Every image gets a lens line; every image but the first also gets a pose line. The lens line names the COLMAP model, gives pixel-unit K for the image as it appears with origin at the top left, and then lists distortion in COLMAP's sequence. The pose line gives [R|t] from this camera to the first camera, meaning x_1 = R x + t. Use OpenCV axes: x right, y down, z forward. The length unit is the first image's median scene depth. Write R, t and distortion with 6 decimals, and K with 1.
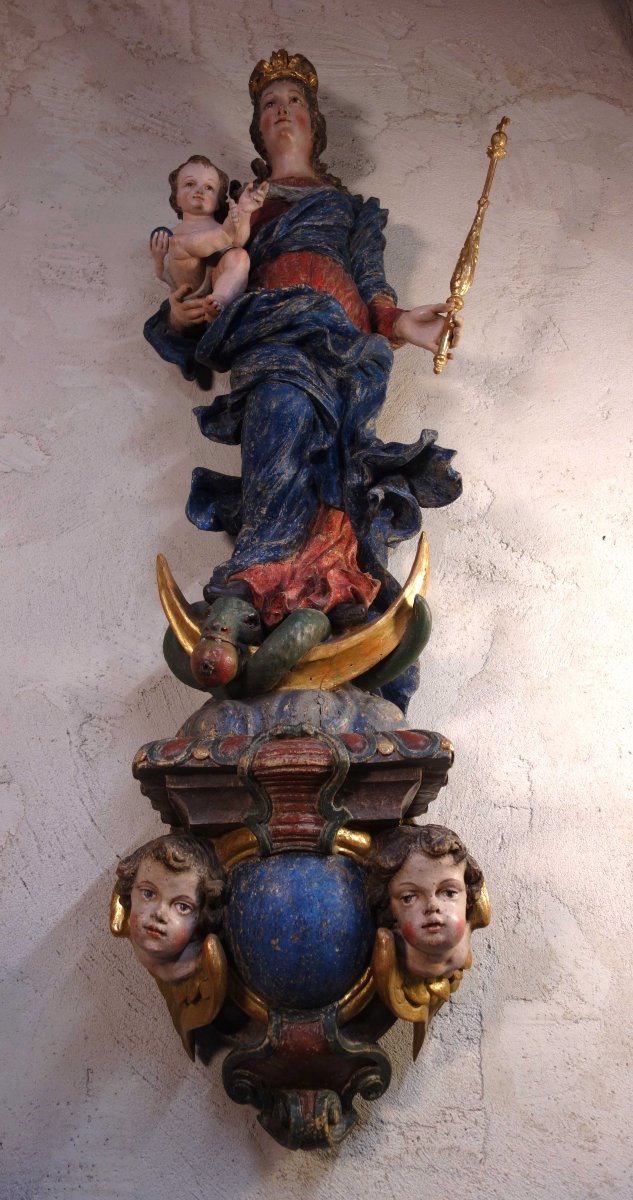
lens RADIAL K [[945.7, 0, 294.6], [0, 945.7, 596.3], [0, 0, 1]] dist [0.006244, -0.004380]
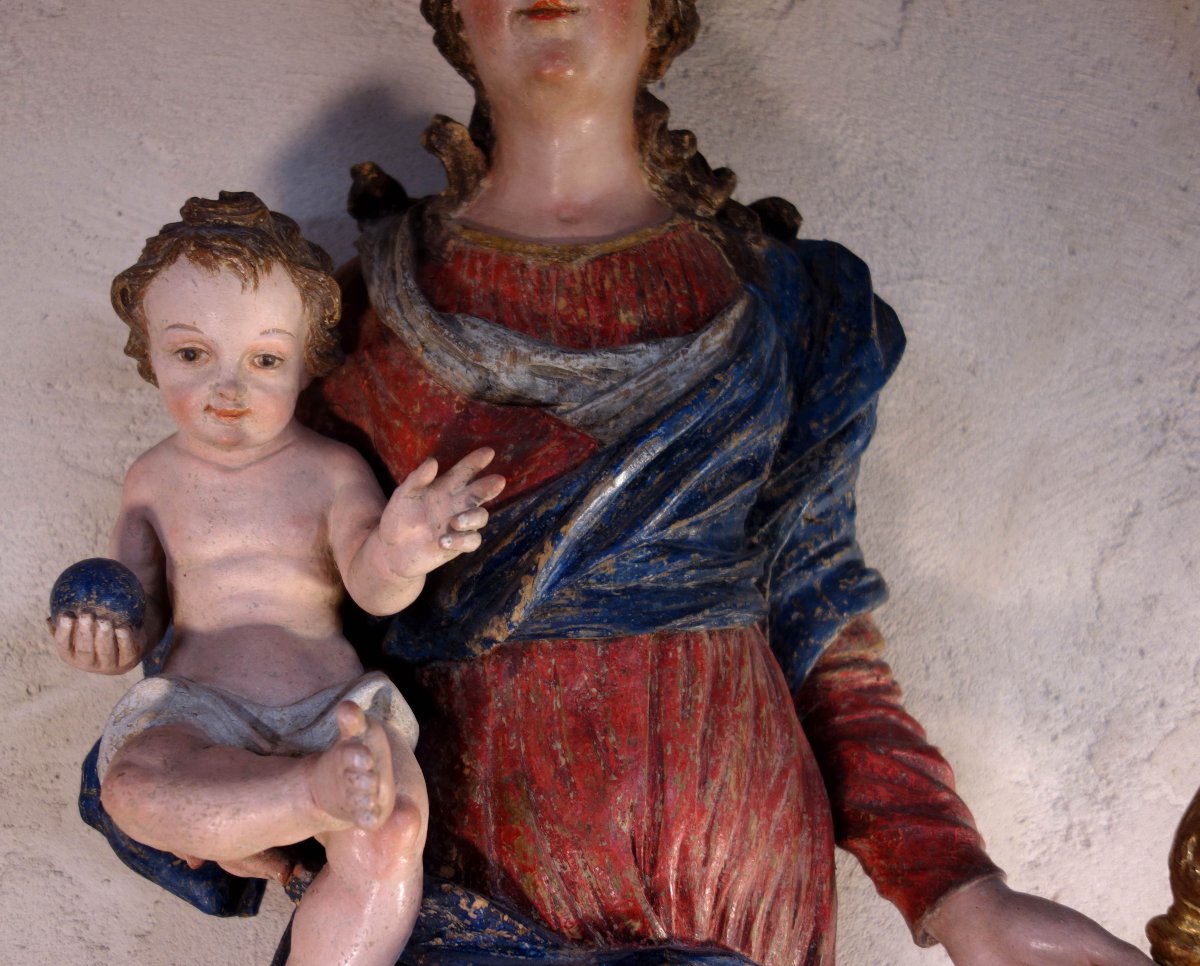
lens RADIAL K [[1136.9, 0, 474.9], [0, 1136.9, 489.5], [0, 0, 1]] dist [0.002264, 0.000000]
pose [[0.999952, 0.004701, 0.008606, -0.036002], [-0.007487, 0.932776, 0.360379, -0.521817], [-0.006333, -0.360426, 0.932766, 0.709177]]
